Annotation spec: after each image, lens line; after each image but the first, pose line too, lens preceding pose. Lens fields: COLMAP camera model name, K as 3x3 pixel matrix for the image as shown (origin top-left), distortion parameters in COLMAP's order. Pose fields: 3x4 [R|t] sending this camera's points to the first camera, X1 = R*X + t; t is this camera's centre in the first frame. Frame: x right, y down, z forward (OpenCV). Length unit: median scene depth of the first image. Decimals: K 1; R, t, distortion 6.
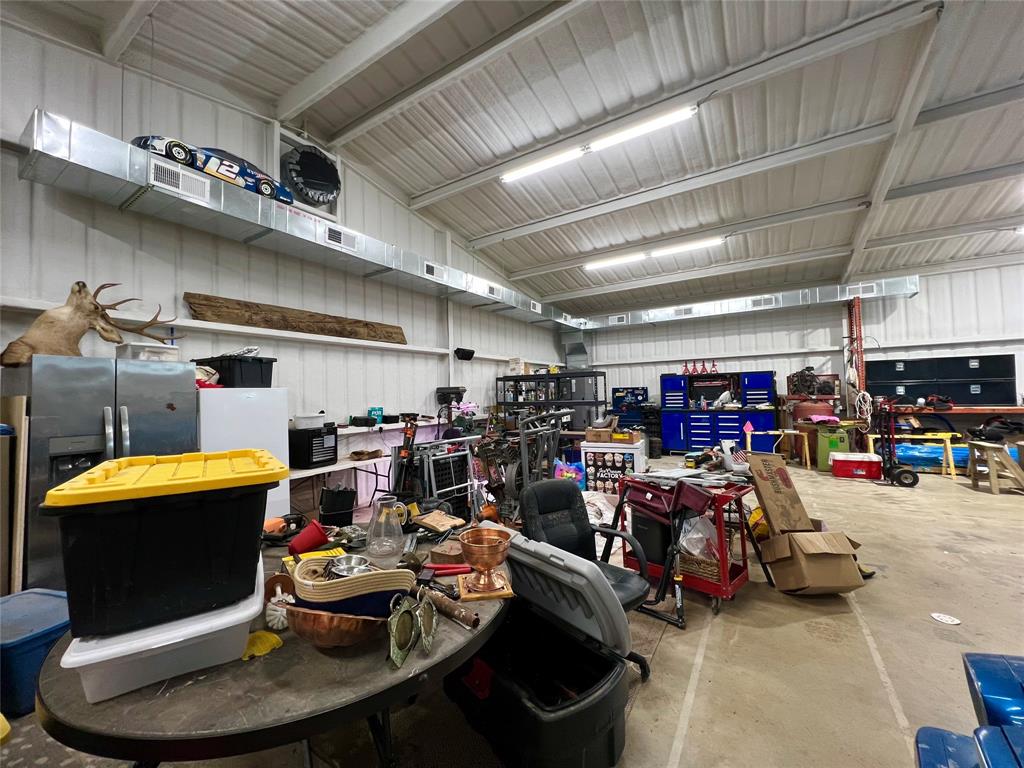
lens RADIAL K [[407.5, 0, 512.4], [0, 407.5, 381.7], [0, 0, 1]] dist [-0.001012, 0.000089]
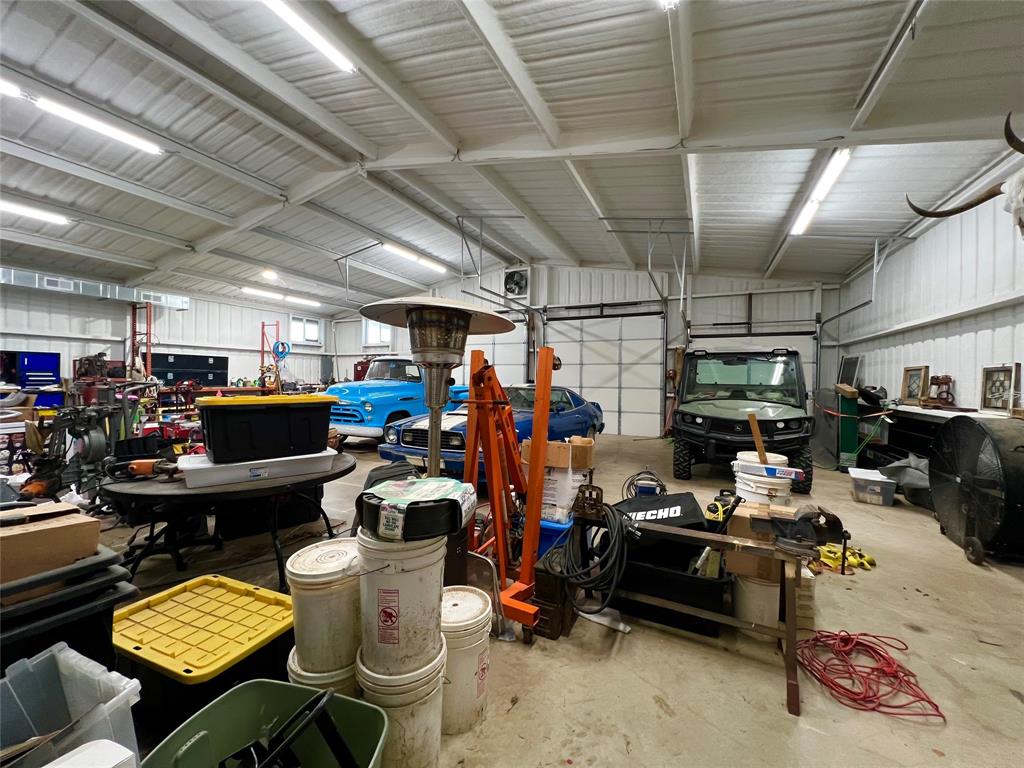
lens RADIAL K [[407.5, 0, 509.6], [0, 407.5, 380.0], [0, 0, 1]] dist [-0.001012, 0.000089]
pose [[-0.121184, 0.019980, 0.992429, -0.607632], [-0.039700, 0.998900, -0.024958, 0.025913], [-0.991836, -0.042423, -0.120257, 0.018417]]
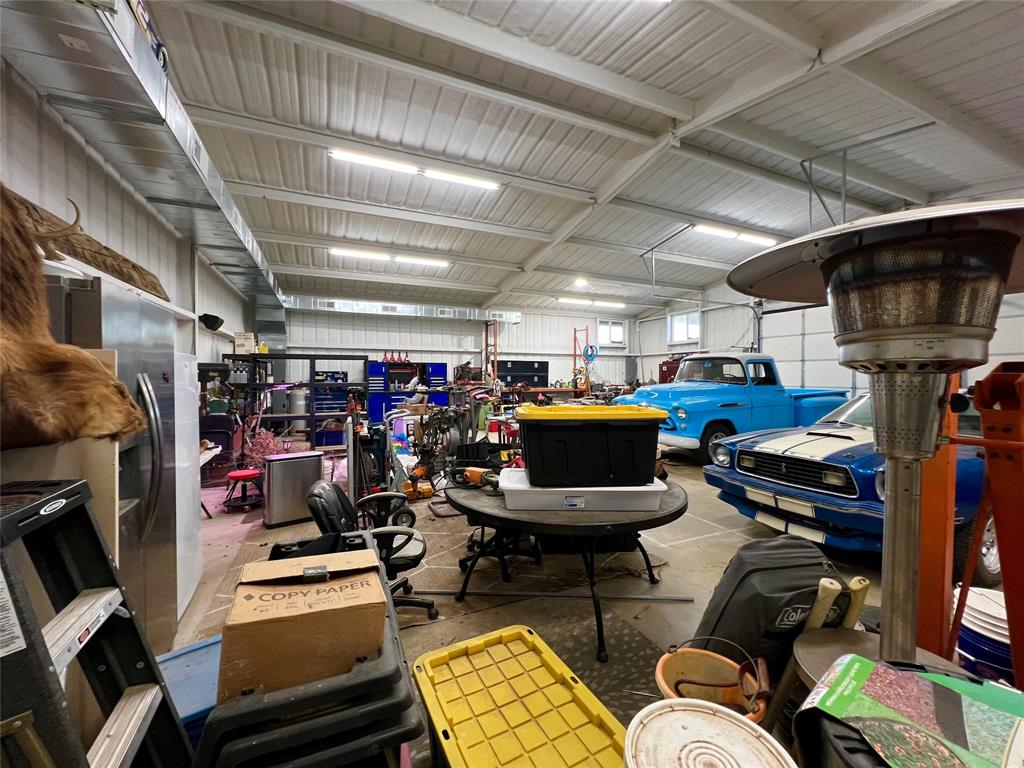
lens RADIAL K [[407.5, 0, 507.1], [0, 407.5, 379.5], [0, 0, 1]] dist [-0.001012, 0.000089]
pose [[0.554076, 0.019139, 0.832246, -0.488608], [-0.040706, 0.999163, 0.004123, 0.019166], [-0.831470, -0.036162, 0.554391, 0.075593]]
